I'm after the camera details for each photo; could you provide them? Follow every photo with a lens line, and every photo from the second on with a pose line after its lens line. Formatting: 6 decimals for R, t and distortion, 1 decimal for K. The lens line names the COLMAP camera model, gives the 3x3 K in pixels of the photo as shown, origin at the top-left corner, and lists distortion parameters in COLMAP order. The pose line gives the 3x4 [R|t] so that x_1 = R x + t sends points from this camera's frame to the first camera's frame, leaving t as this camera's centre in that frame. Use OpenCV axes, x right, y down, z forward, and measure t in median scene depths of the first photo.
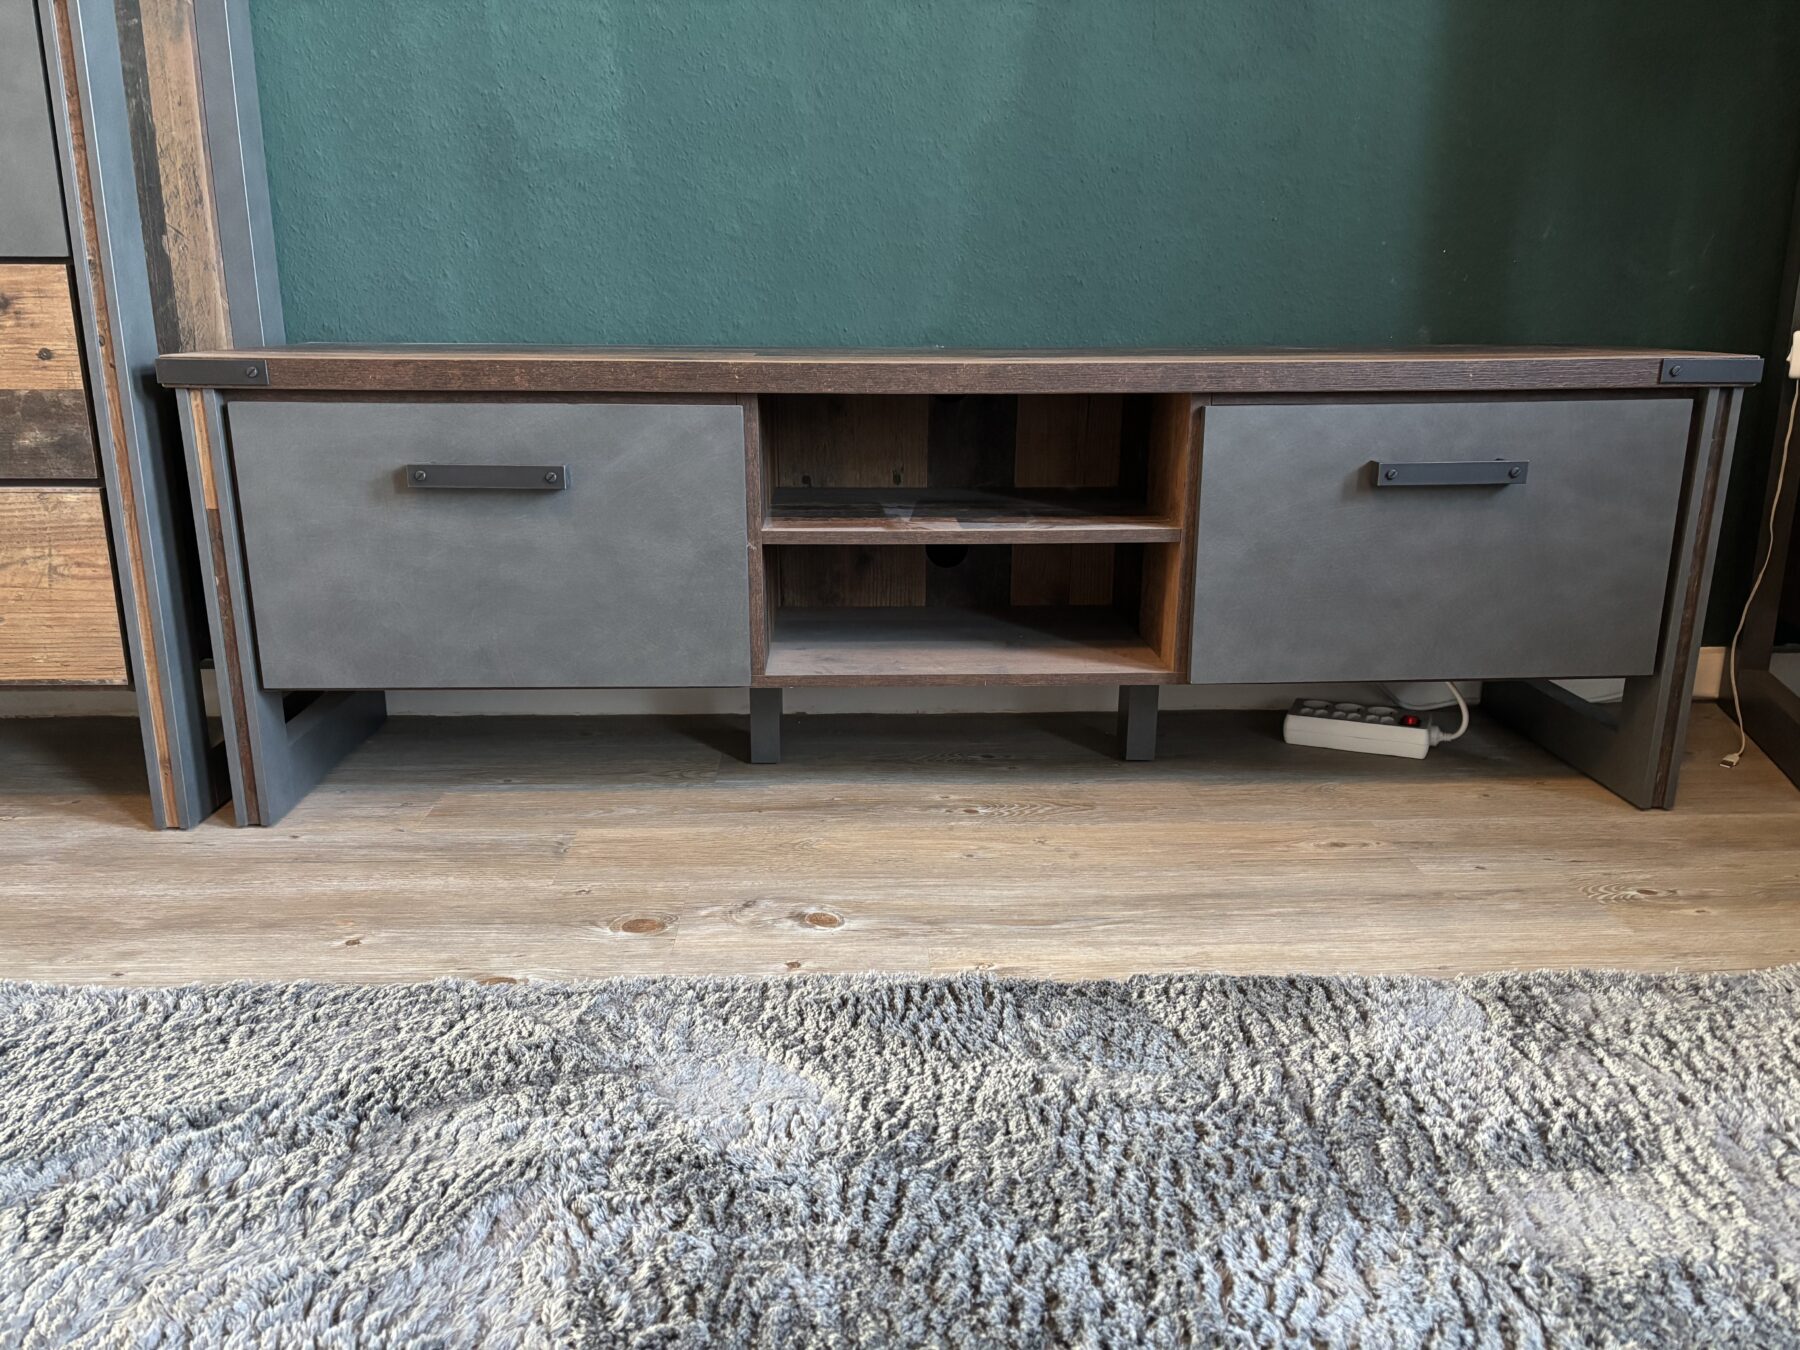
lens RADIAL K [[1368.6, 0, 900.0], [0, 1368.6, 675.0], [0, 0, 1]] dist [0.055456, -0.056023]
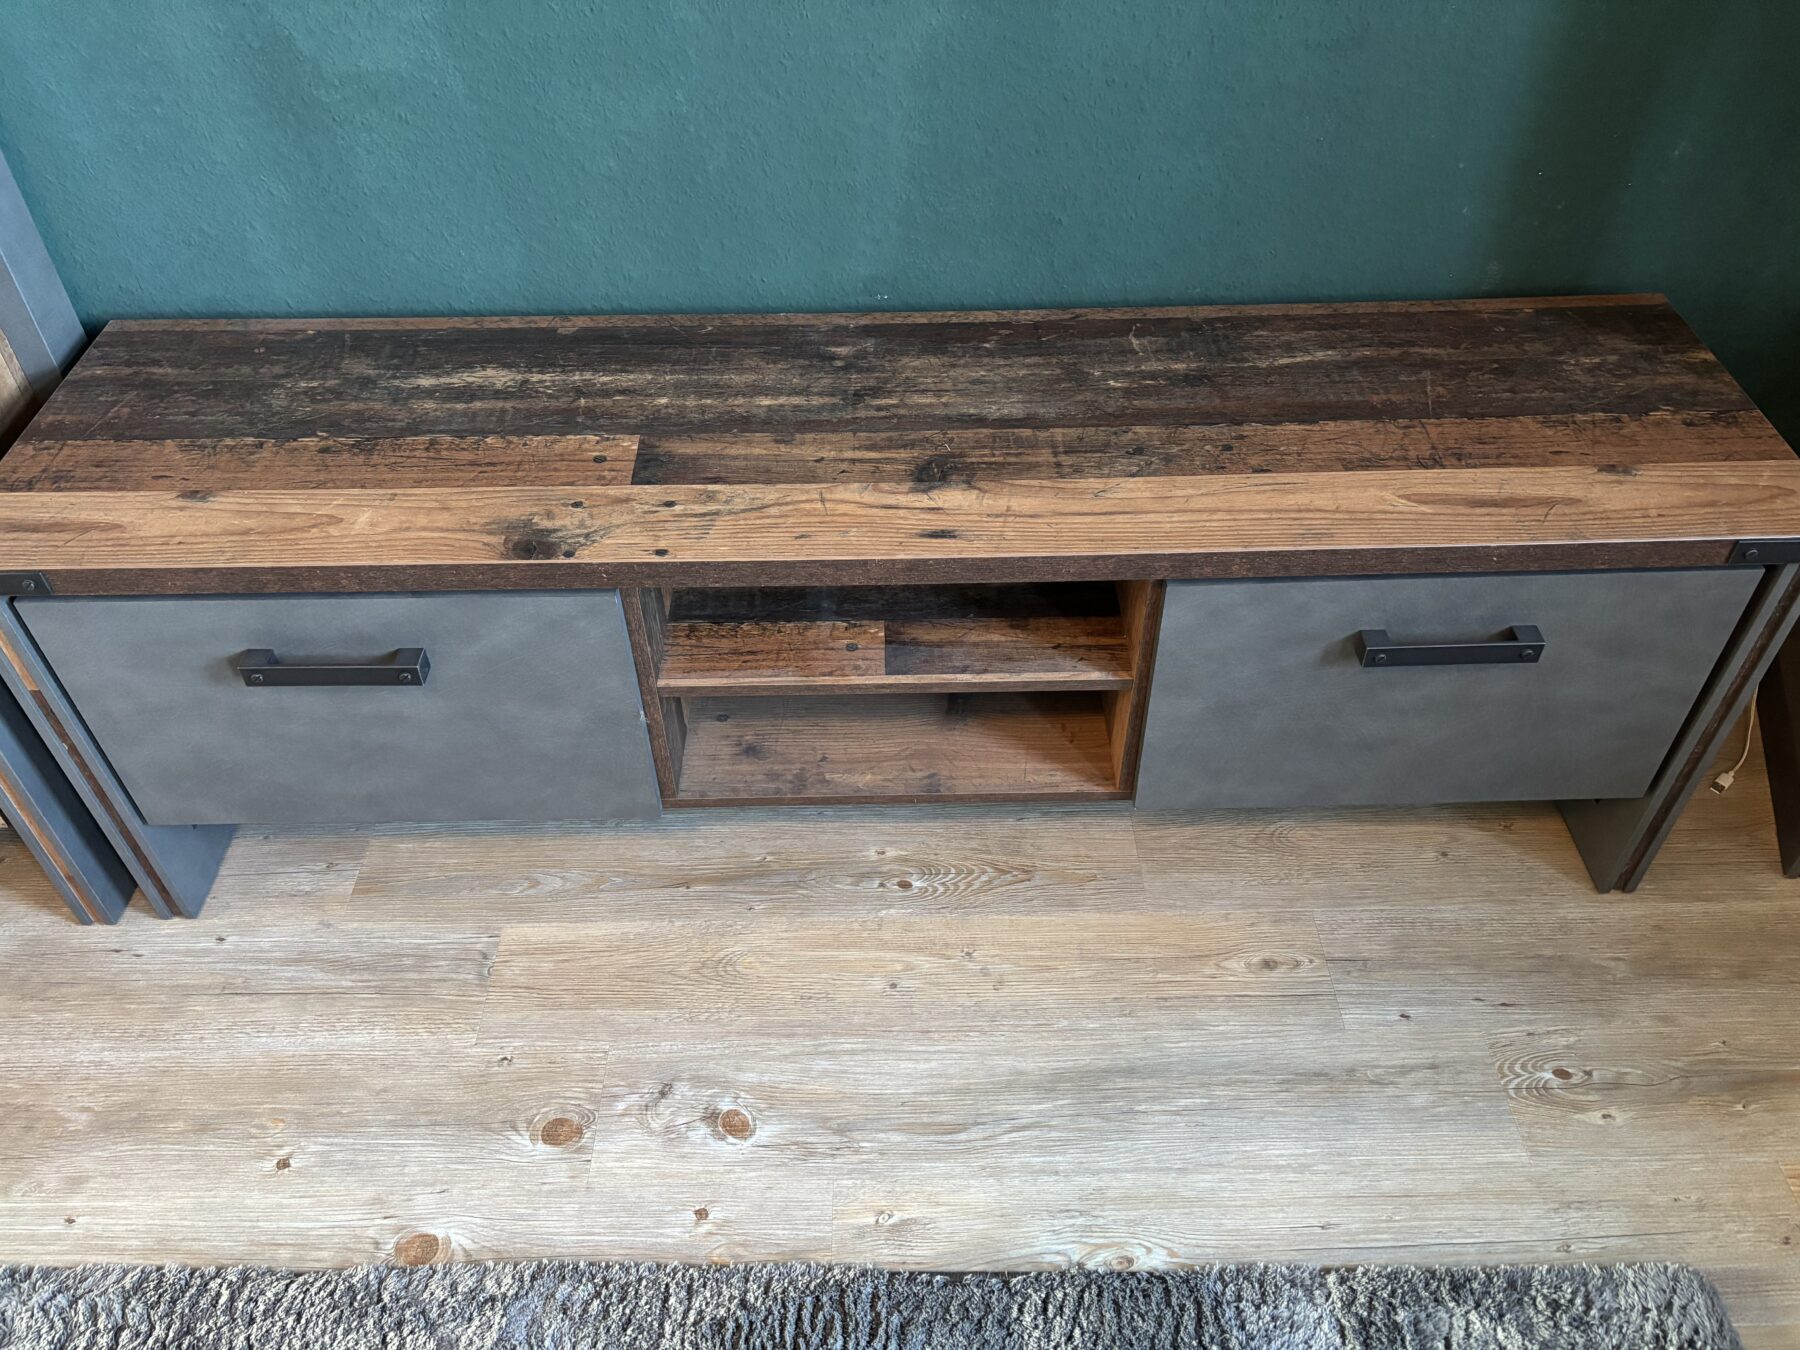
lens RADIAL K [[1379.6, 0, 908.3], [0, 1379.6, 676.6], [0, 0, 1]] dist [0.057906, -0.051907]
pose [[0.999574, 0.011140, -0.026961, 0.086934], [0.003106, 0.878302, 0.478095, -0.547839], [0.029006, -0.477976, 0.877894, 0.225898]]
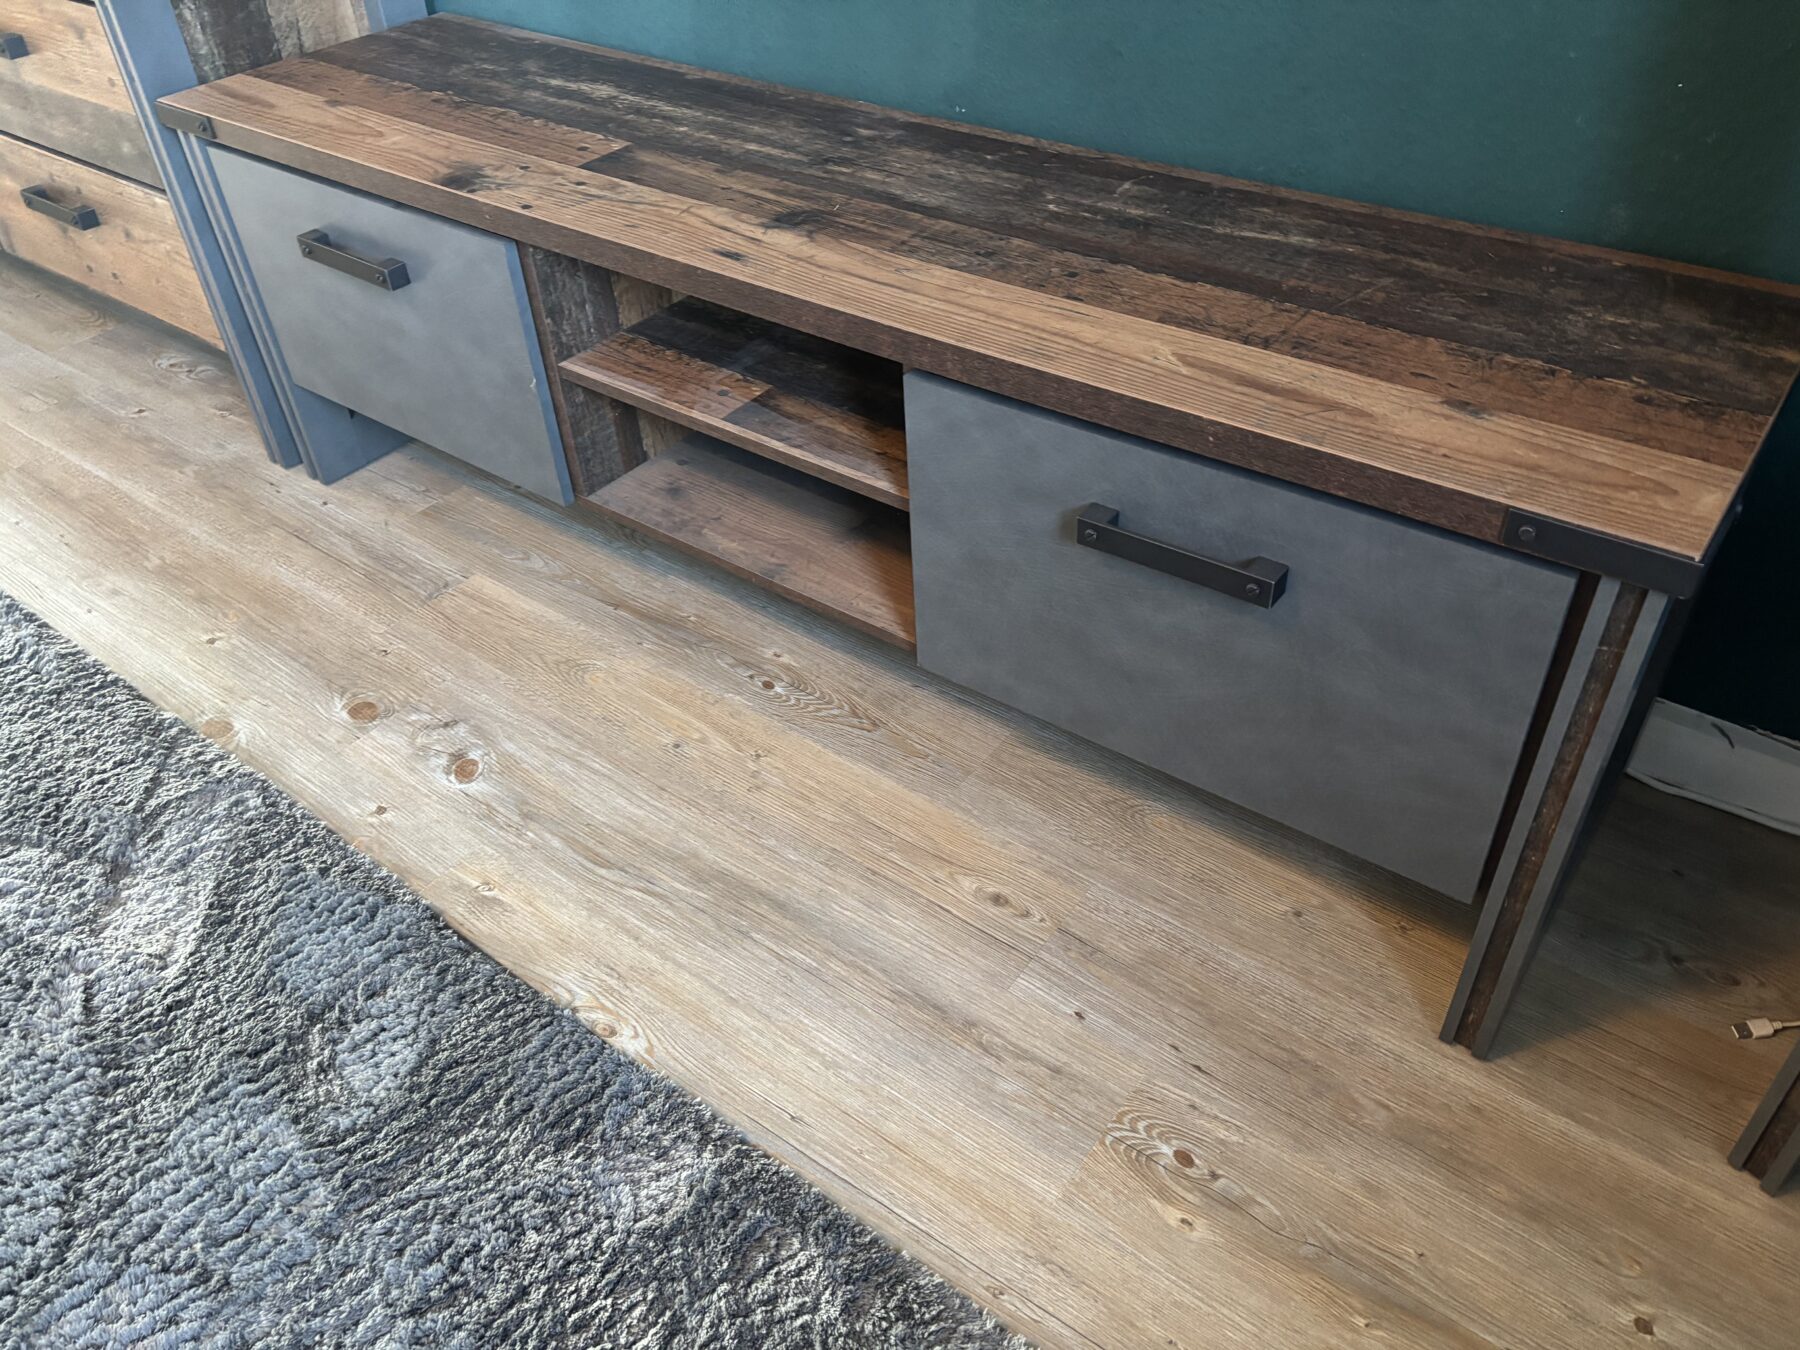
lens RADIAL K [[1362.5, 0, 900.0], [0, 1362.5, 675.0], [0, 0, 1]] dist [0.022505, 0.001339]
pose [[0.770271, 0.383412, -0.509586, 0.667724], [-0.129835, 0.876628, 0.463320, -0.397908], [0.624360, -0.290720, 0.725022, 0.396716]]
